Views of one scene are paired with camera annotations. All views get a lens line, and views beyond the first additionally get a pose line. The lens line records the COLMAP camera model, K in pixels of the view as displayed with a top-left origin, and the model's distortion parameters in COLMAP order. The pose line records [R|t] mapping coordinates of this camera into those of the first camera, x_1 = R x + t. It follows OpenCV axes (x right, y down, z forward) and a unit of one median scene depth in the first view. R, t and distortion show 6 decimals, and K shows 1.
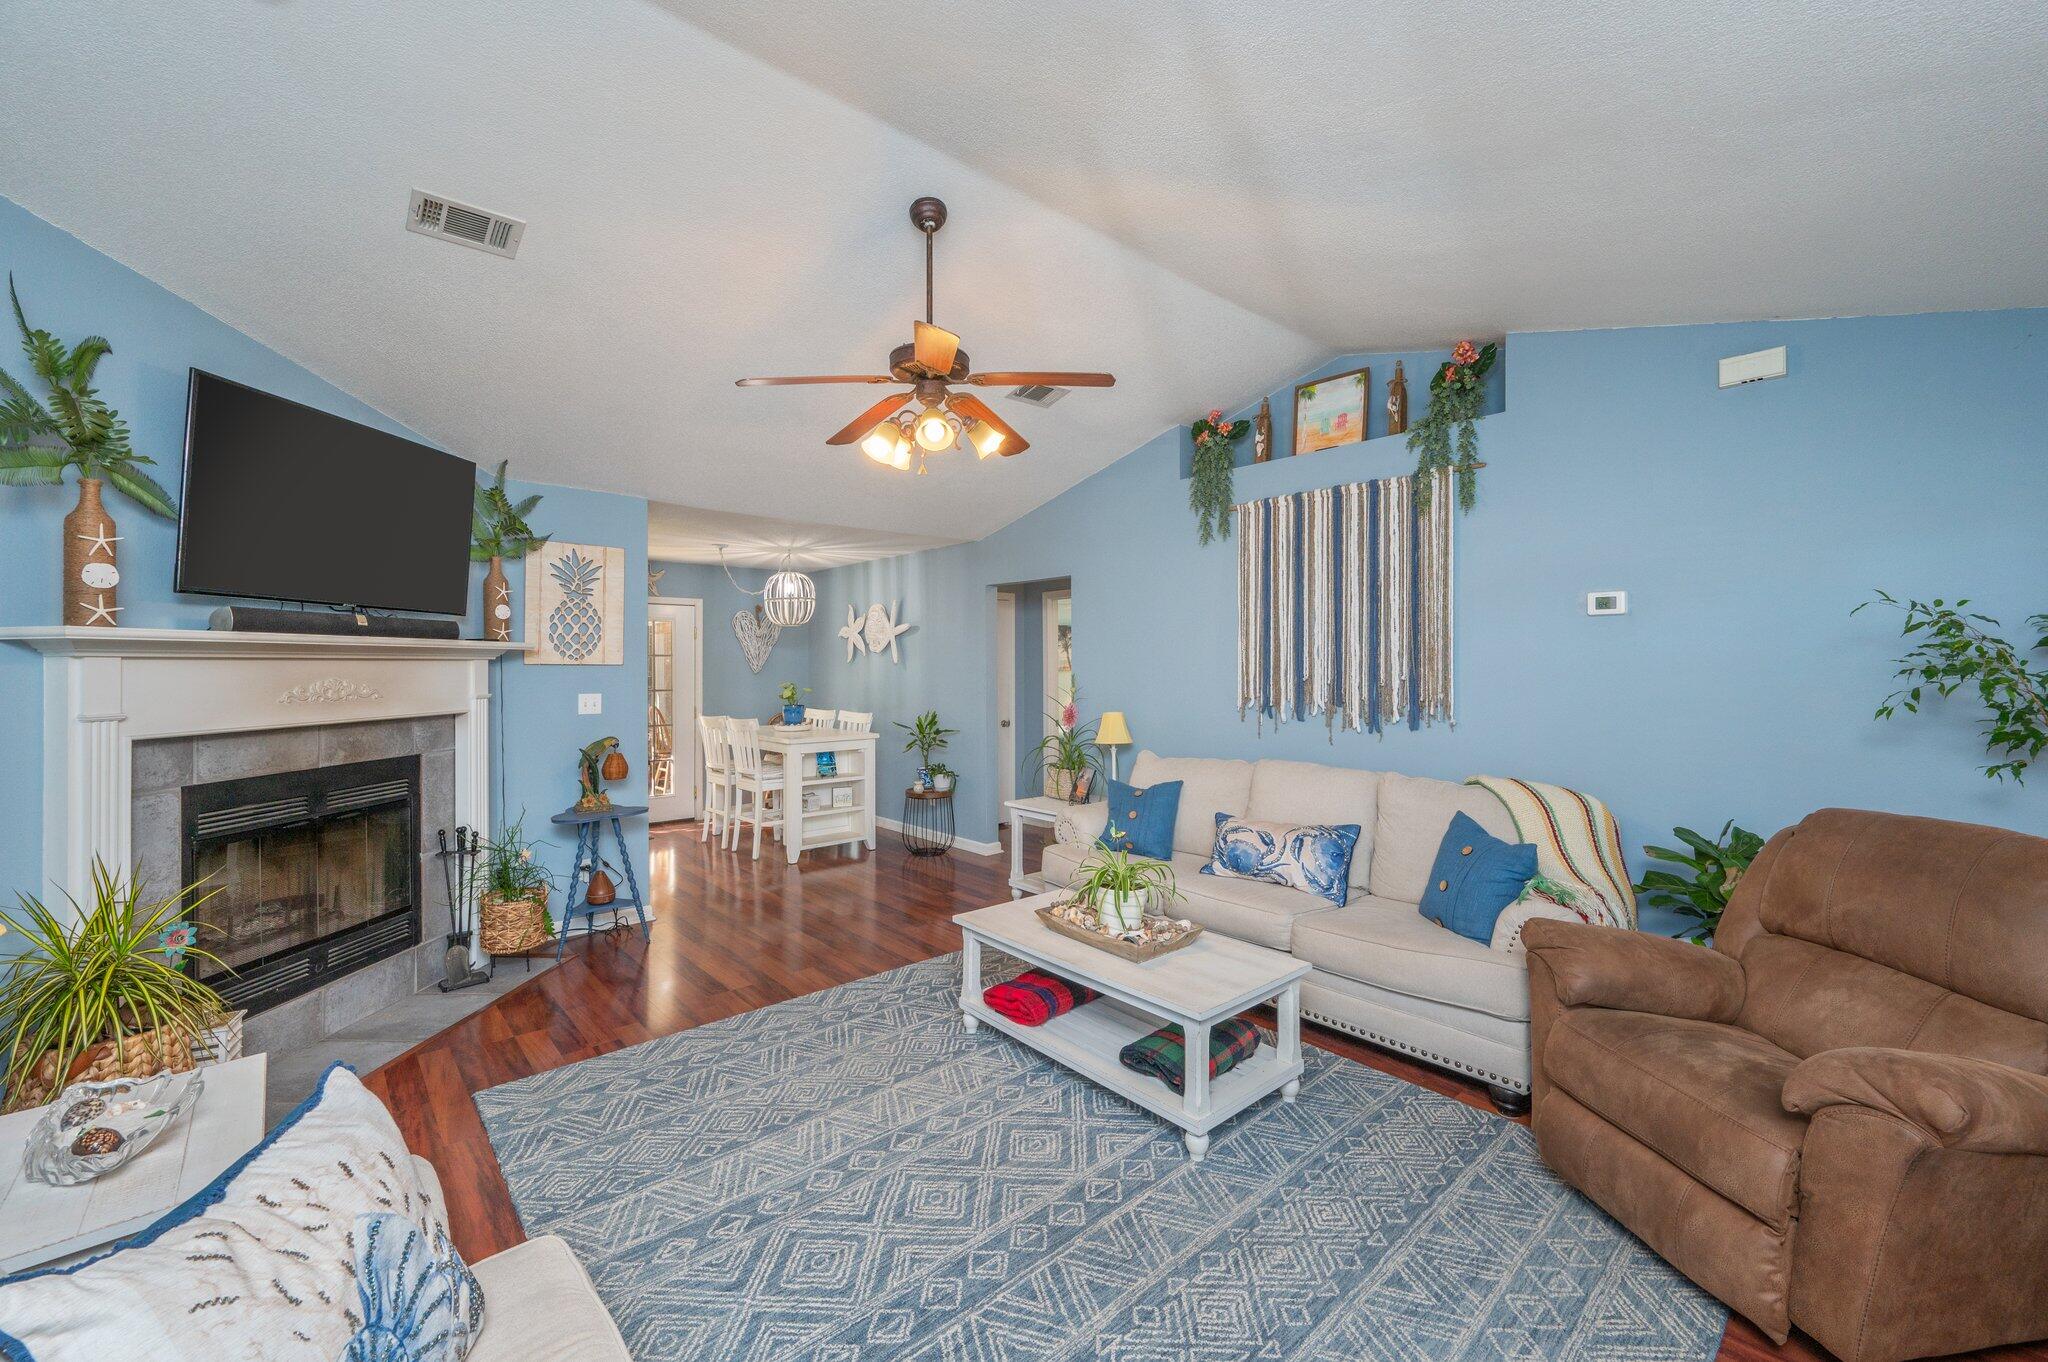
lens RADIAL K [[813.0, 0, 1027.1], [0, 813.0, 663.1], [0, 0, 1]] dist [-0.001853, 0.000528]
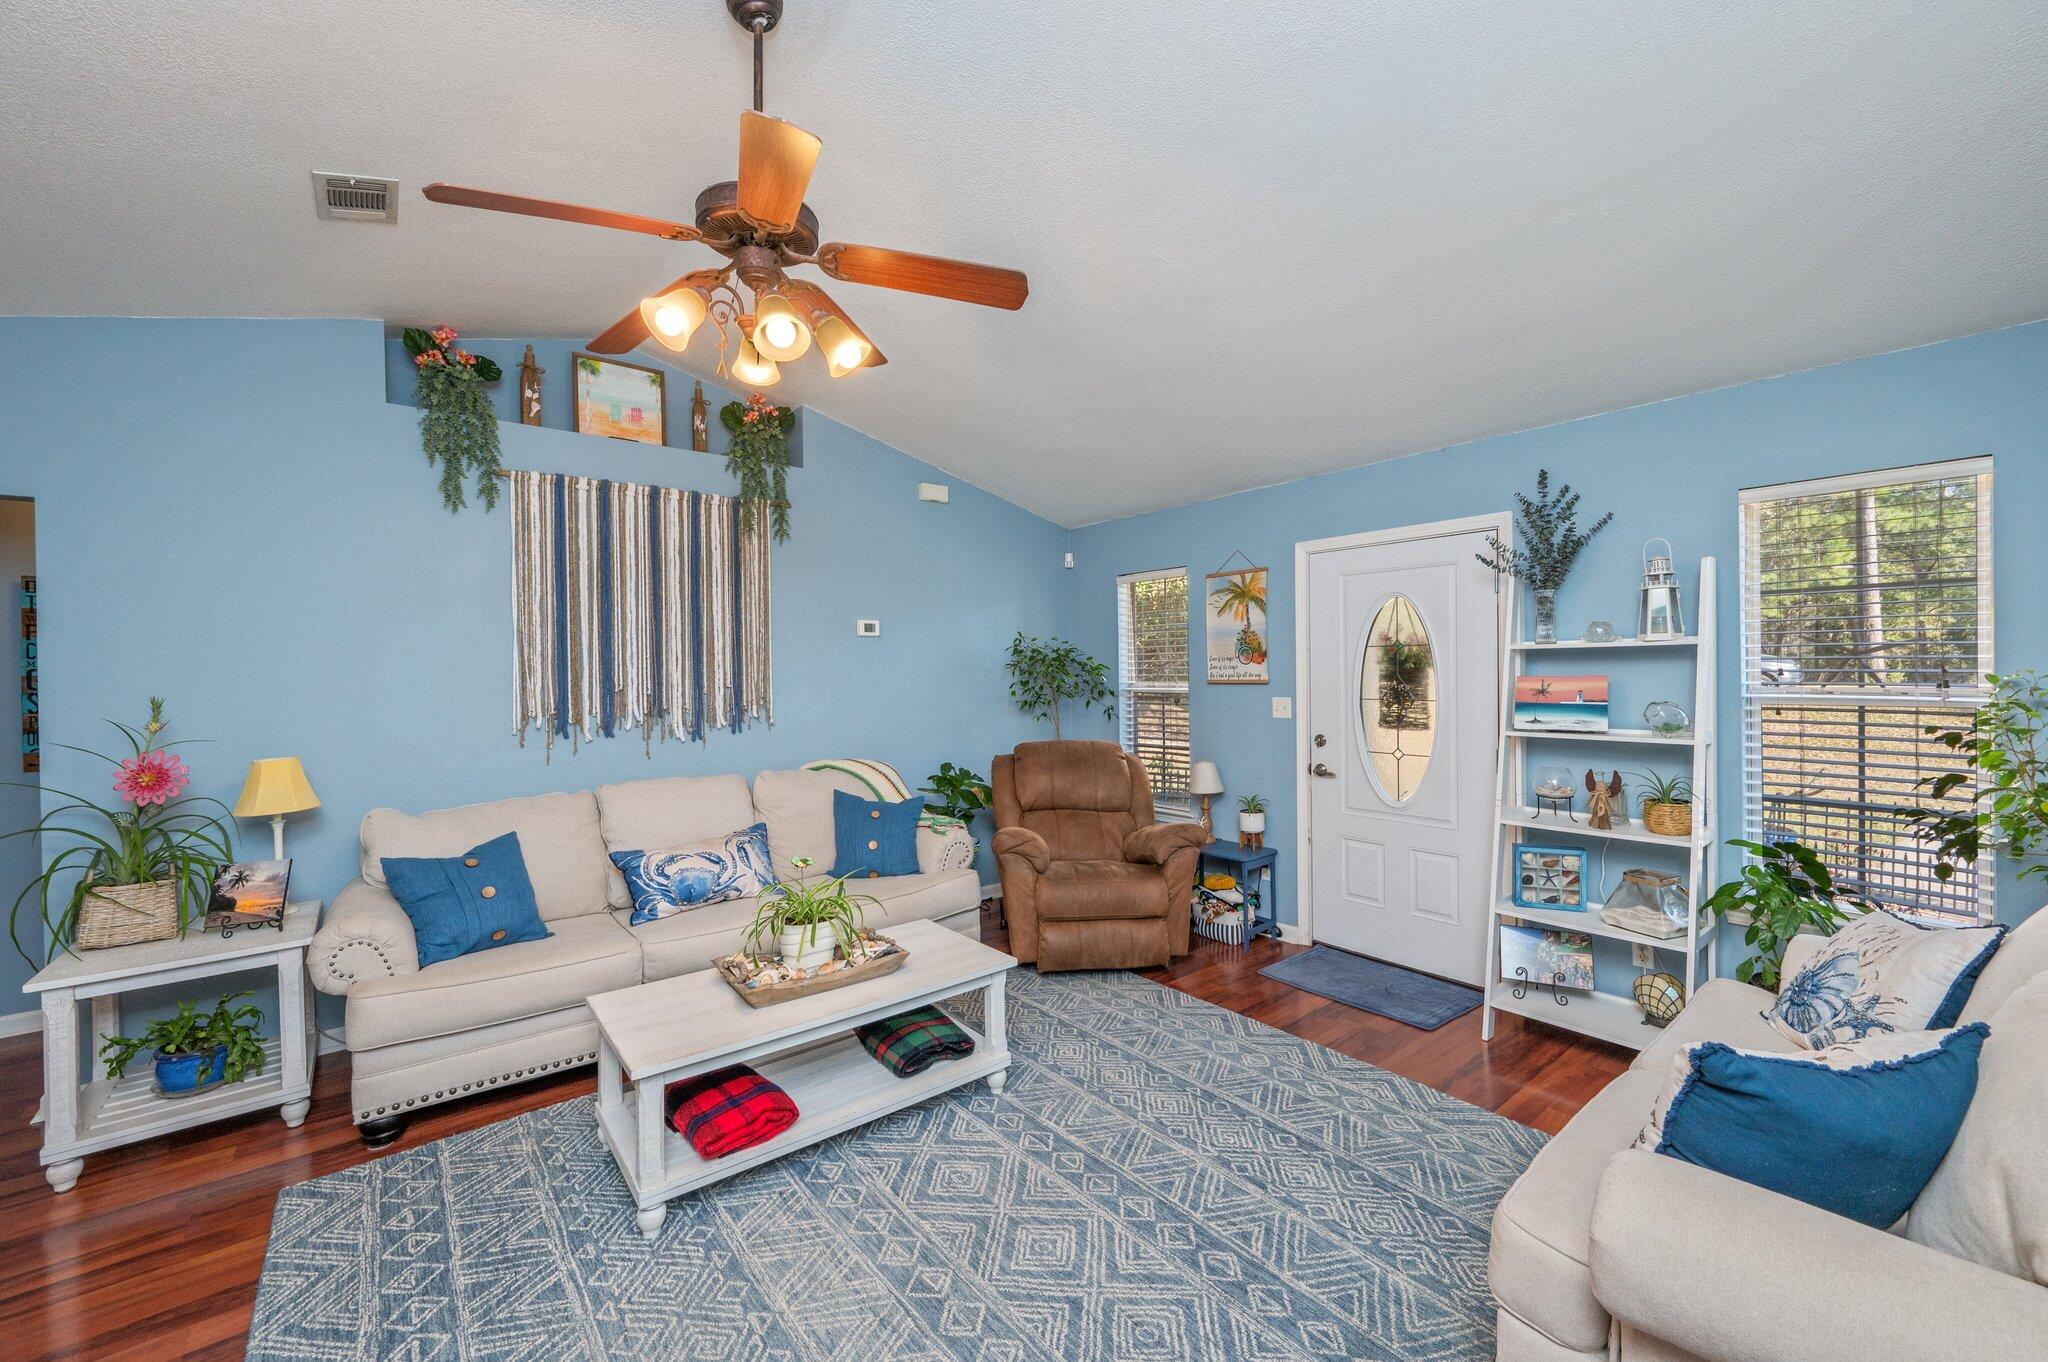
lens RADIAL K [[813.0, 0, 1022.6], [0, 813.0, 680.1], [0, 0, 1]] dist [-0.001853, 0.000528]
pose [[0.049842, -0.012449, 0.998680, -0.605575], [0.010387, 0.999875, 0.011946, 0.003080], [-0.998703, 0.009778, 0.049965, 0.574190]]
